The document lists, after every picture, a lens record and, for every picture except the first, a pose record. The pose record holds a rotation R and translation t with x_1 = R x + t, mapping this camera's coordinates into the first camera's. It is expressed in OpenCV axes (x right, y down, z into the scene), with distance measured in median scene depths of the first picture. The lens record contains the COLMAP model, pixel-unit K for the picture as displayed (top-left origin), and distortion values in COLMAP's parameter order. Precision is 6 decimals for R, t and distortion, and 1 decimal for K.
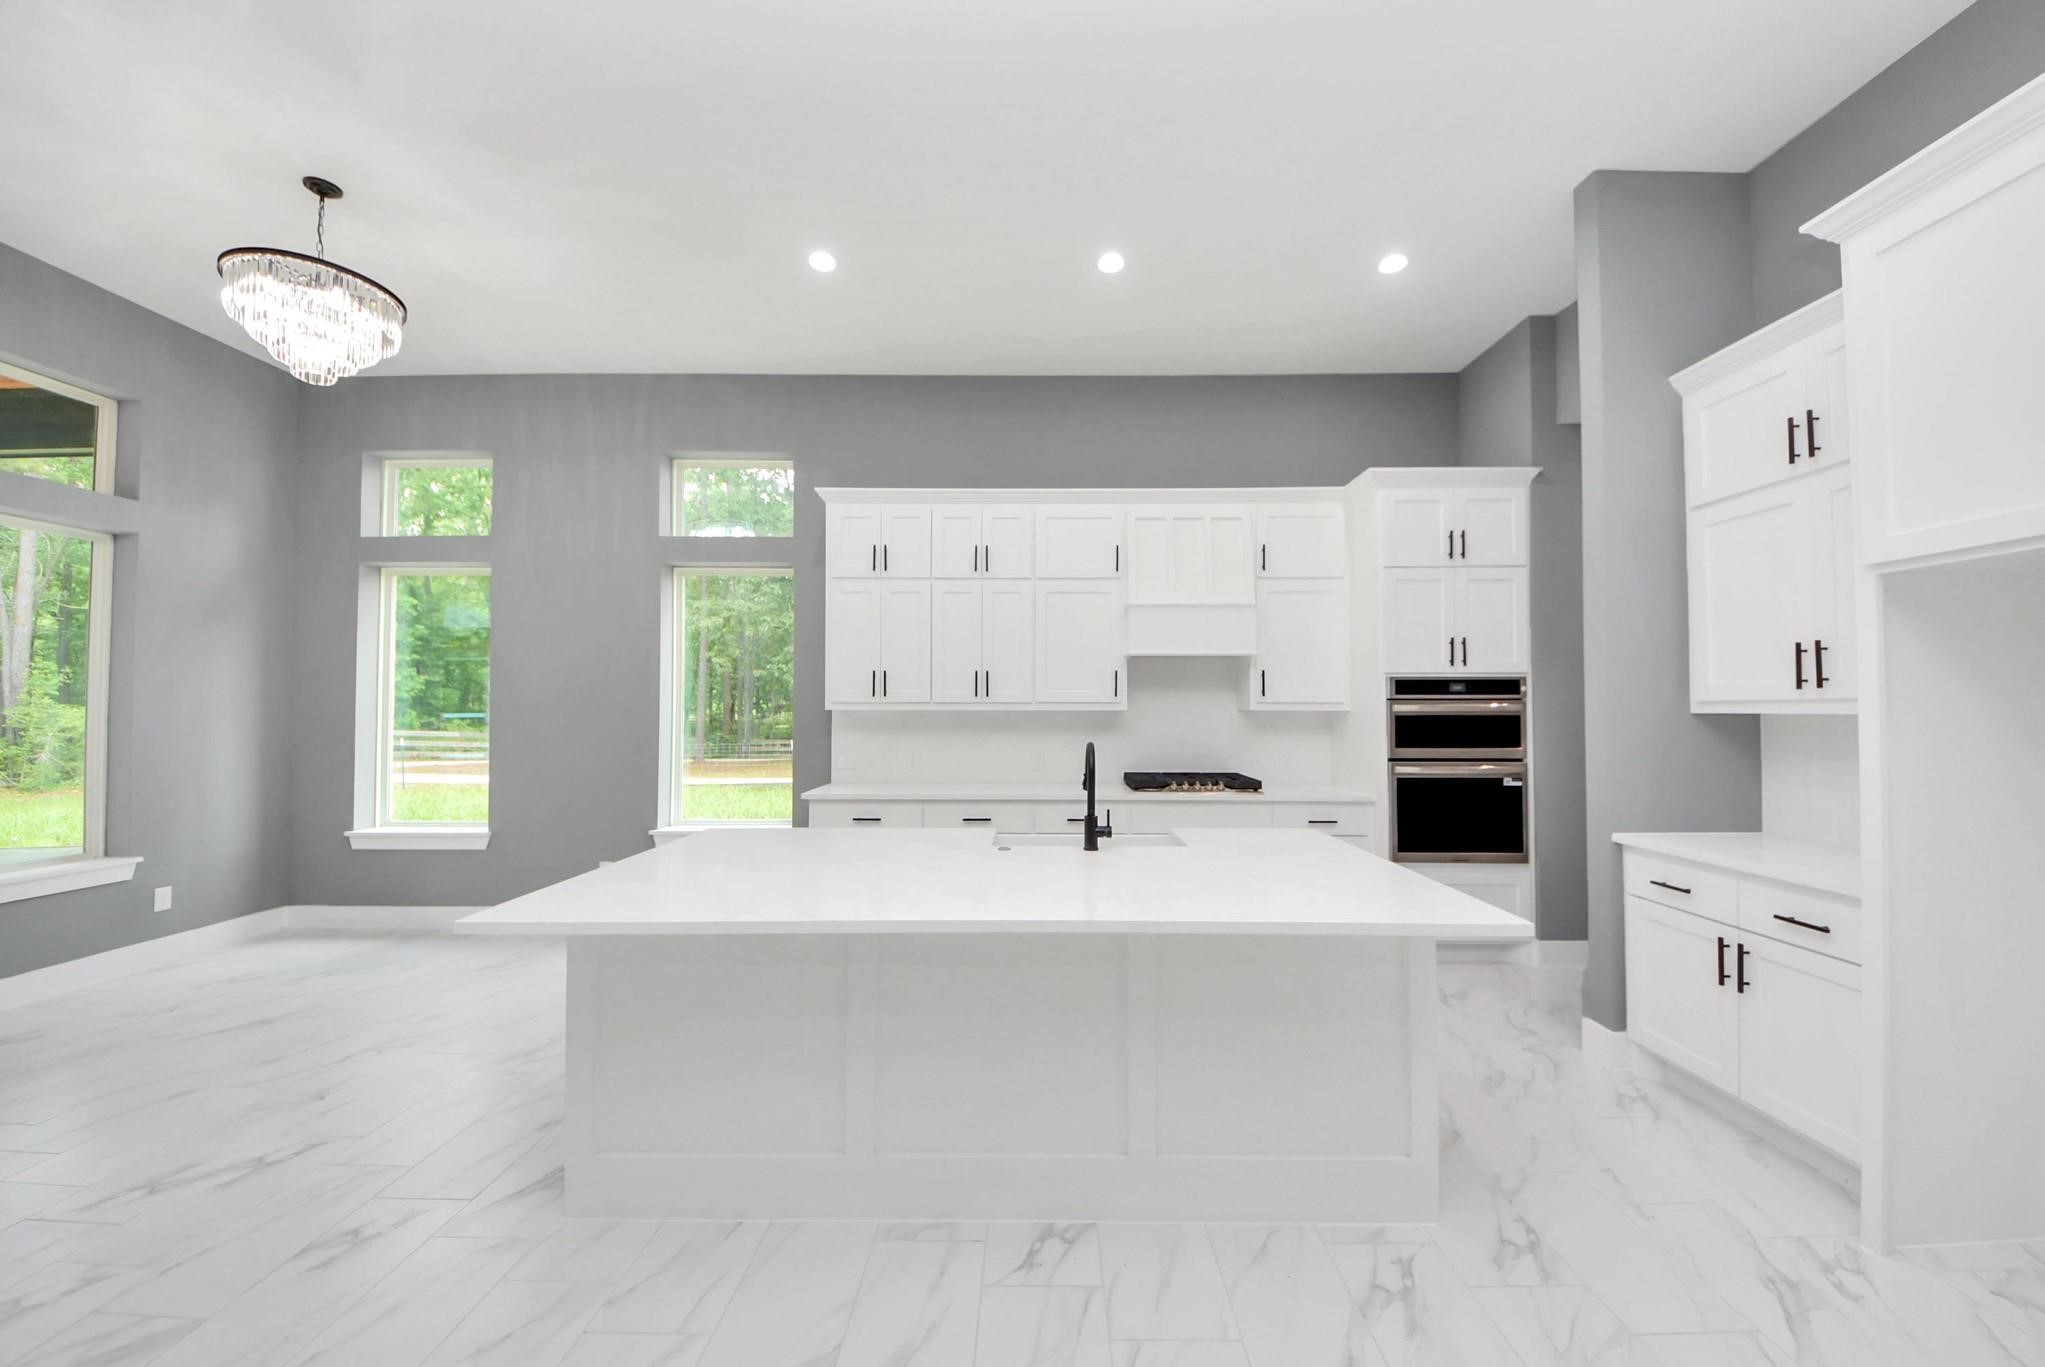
lens RADIAL K [[730.0, 0, 1026.4], [0, 730.0, 692.9], [0, 0, 1]] dist [0.022403, -0.011888]
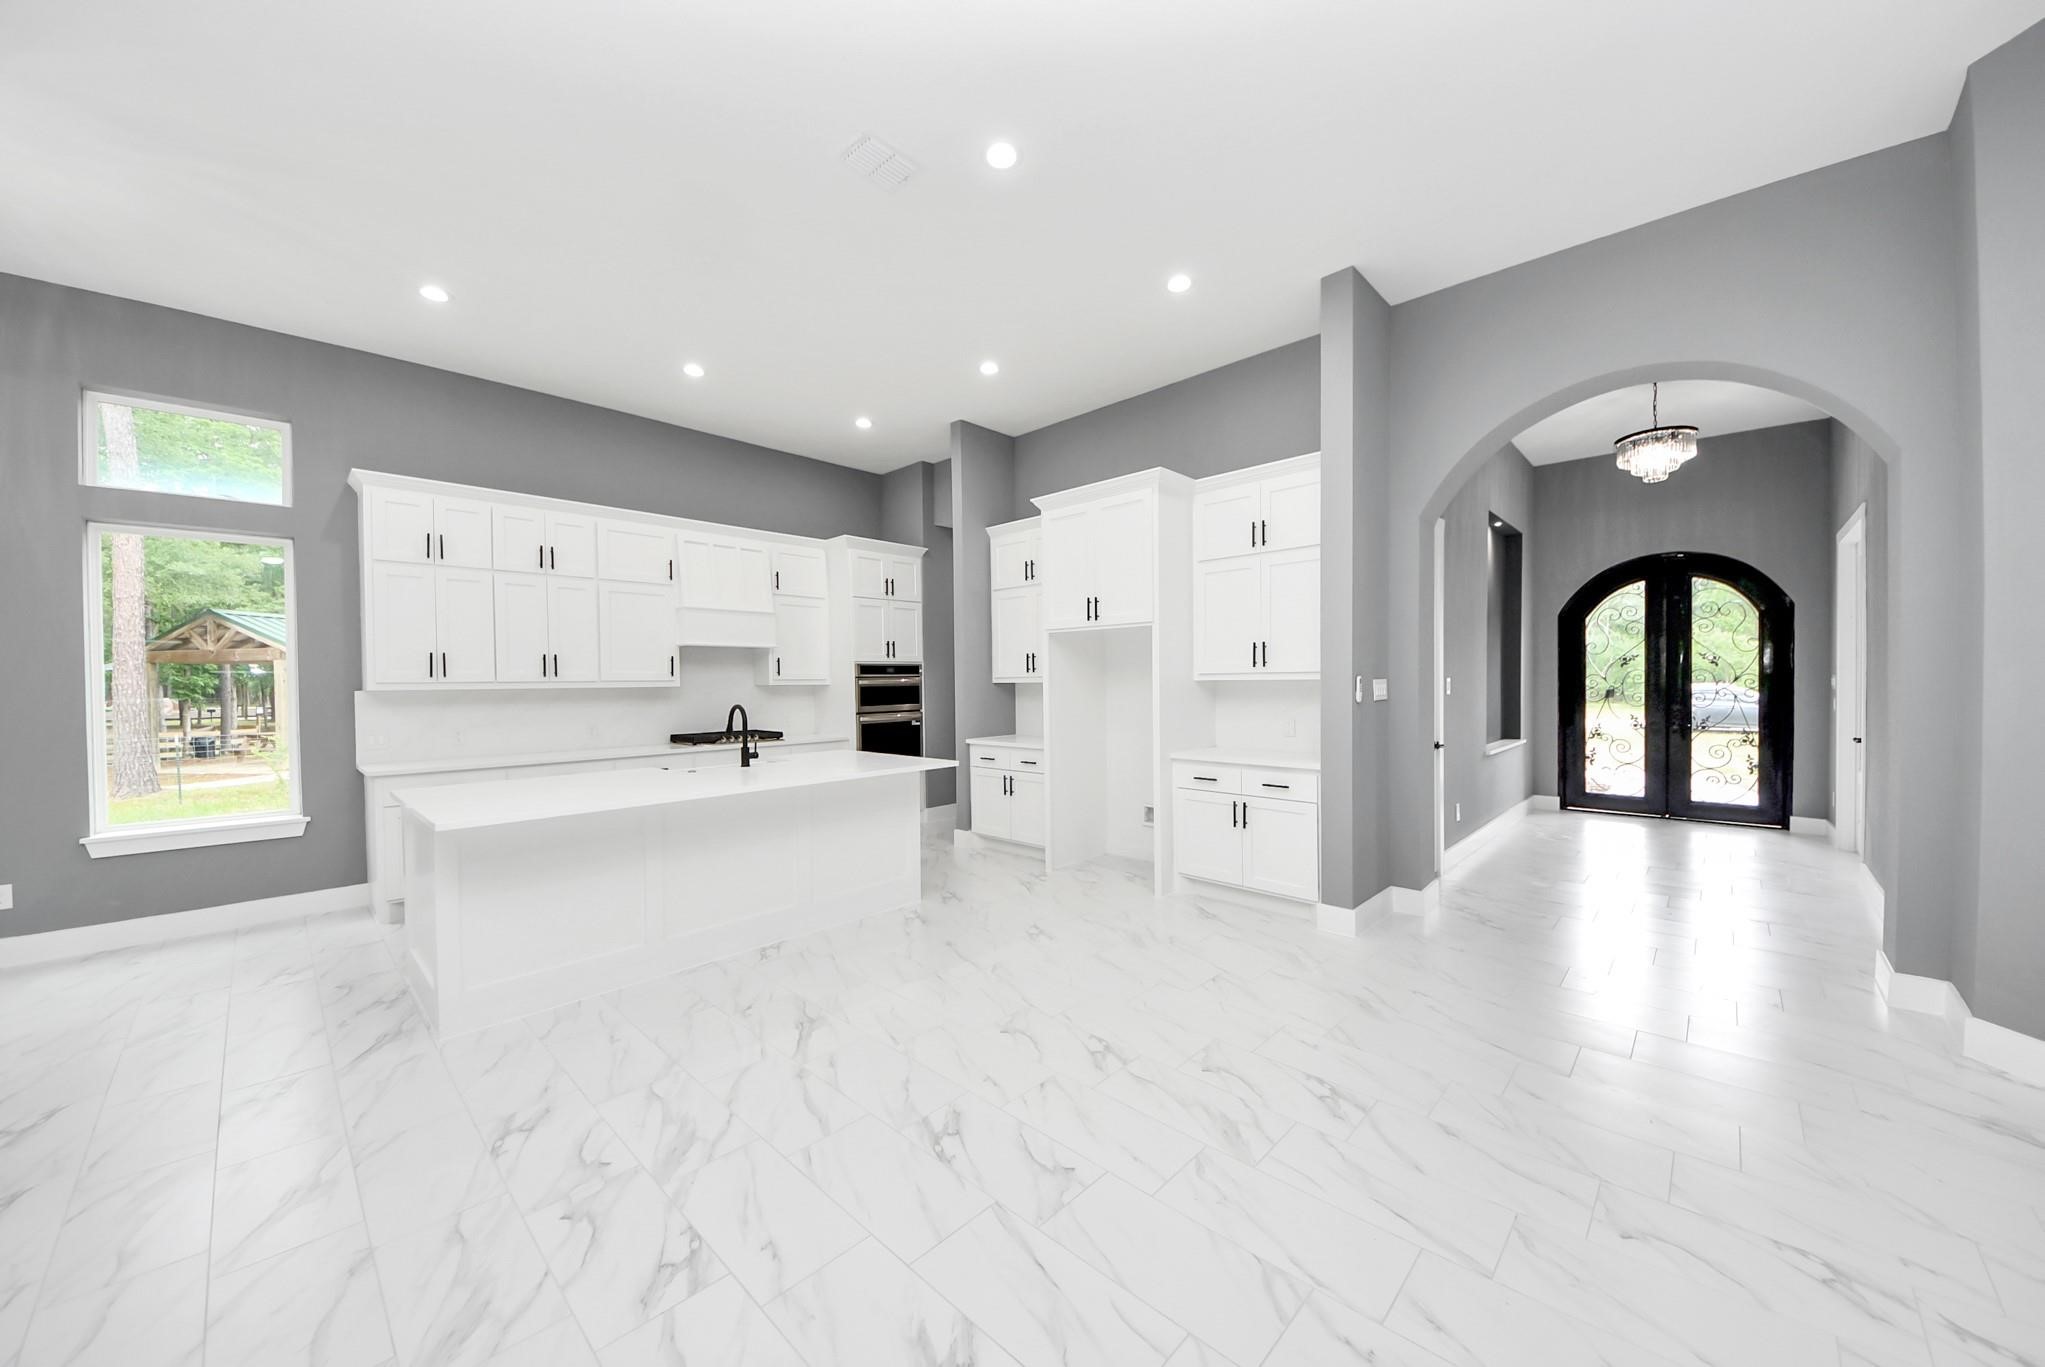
lens RADIAL K [[717.7, 0, 1034.2], [0, 717.7, 681.7], [0, 0, 1]] dist [0.003069, 0.000045]
pose [[0.672563, -0.009763, 0.739976, -0.433268], [-0.001159, 0.999898, 0.014246, -0.004485], [-0.740039, -0.010439, 0.672483, -0.383819]]
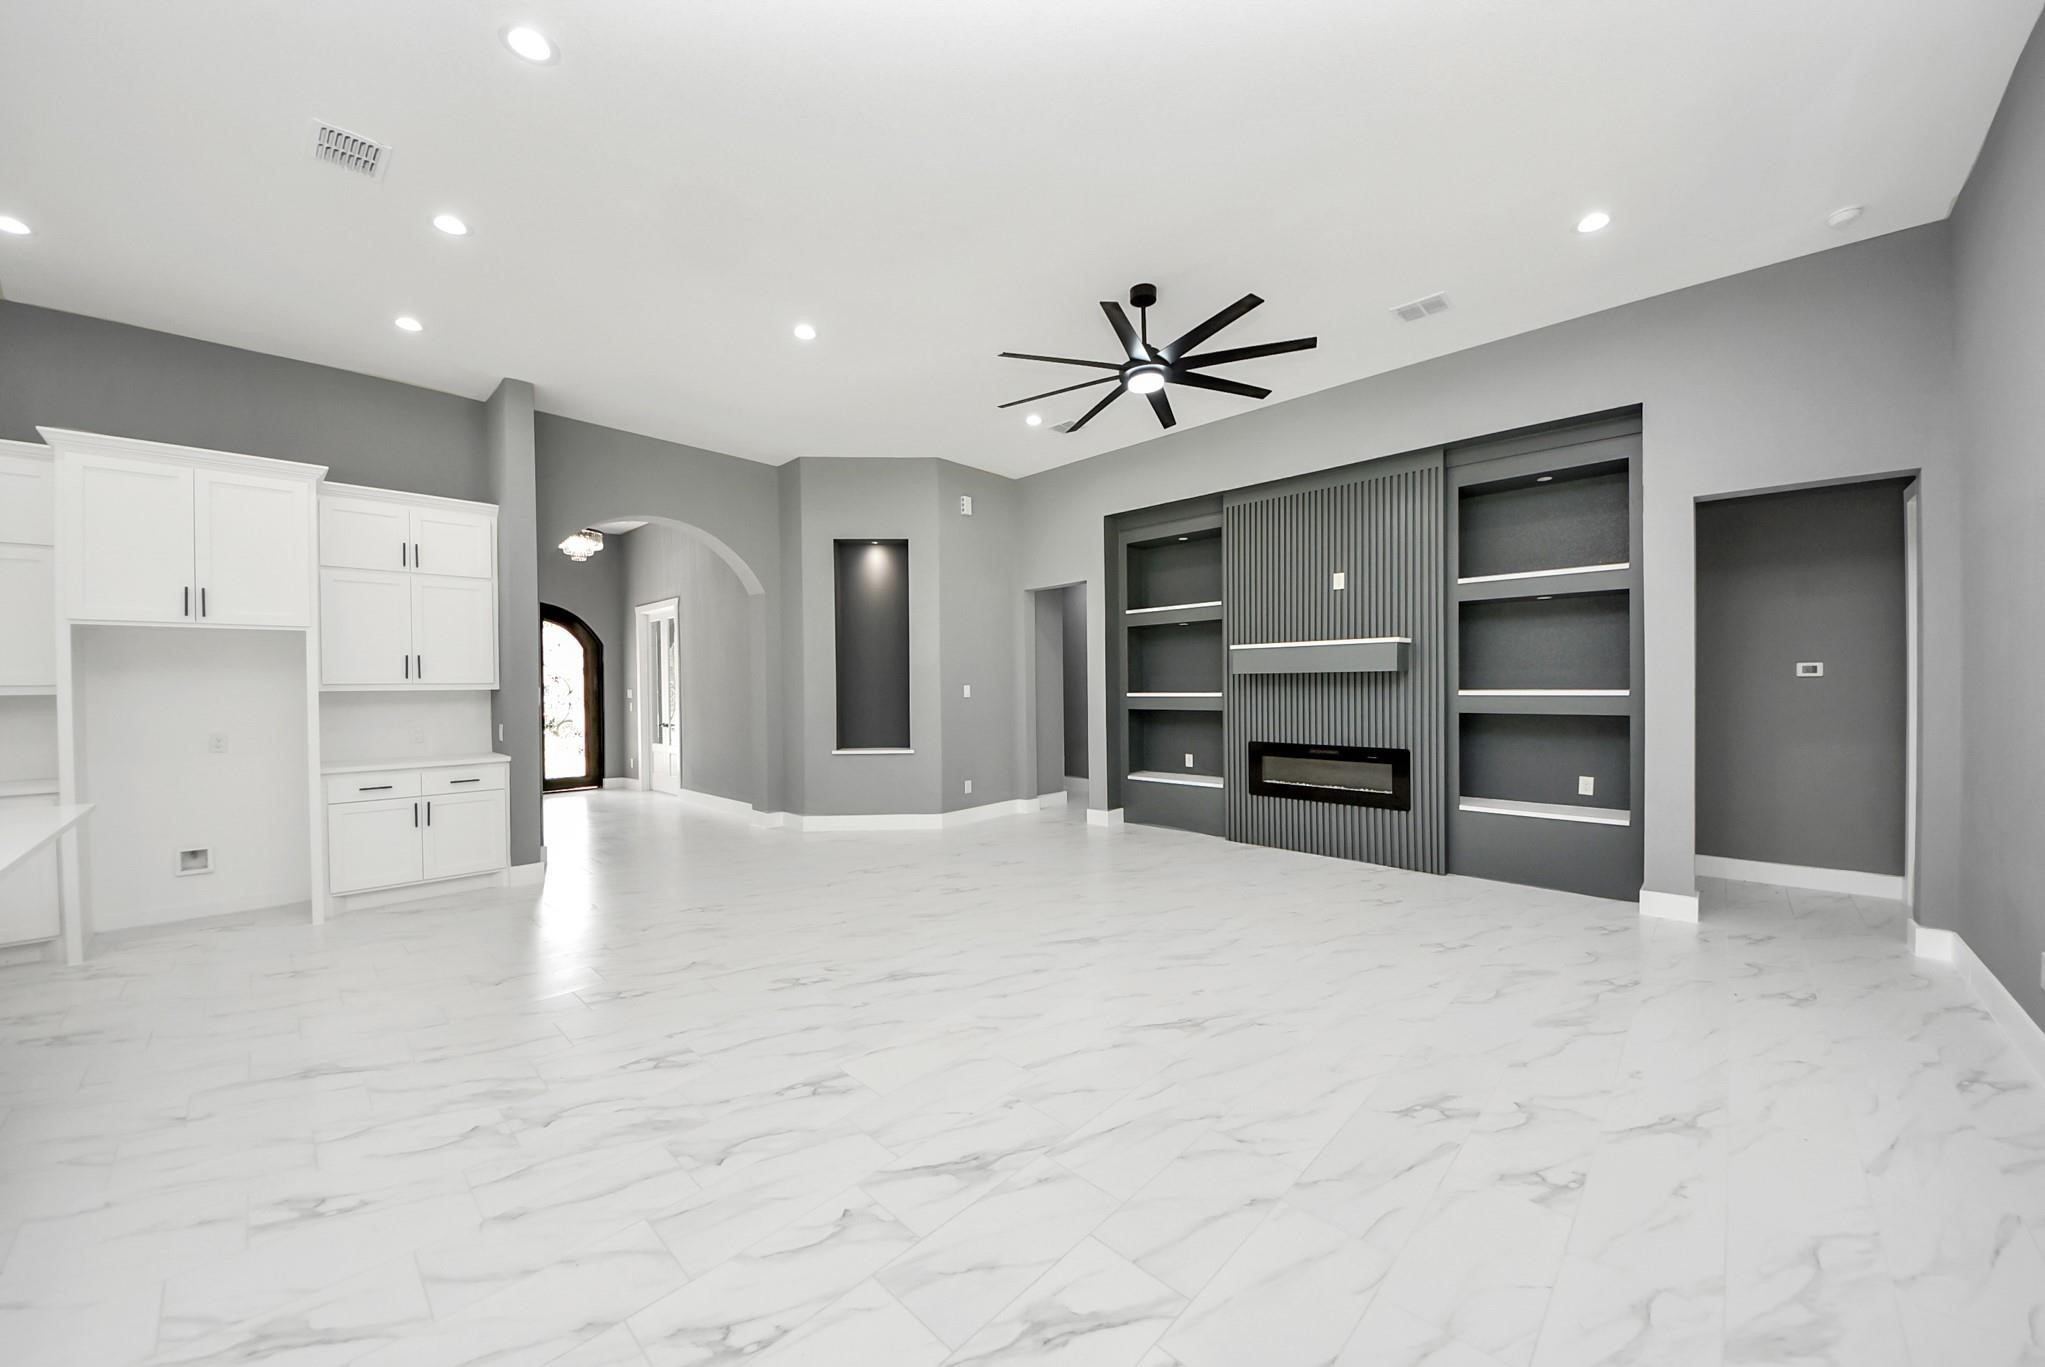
lens RADIAL K [[742.2, 0, 1022.5], [0, 742.2, 683.5], [0, 0, 1]] dist [0.001865, 0.000033]
pose [[-0.729086, 0.007775, 0.684378, -0.968294], [-0.000580, 0.999928, -0.011978, 0.011077], [-0.684422, -0.009130, -0.729029, 0.319449]]
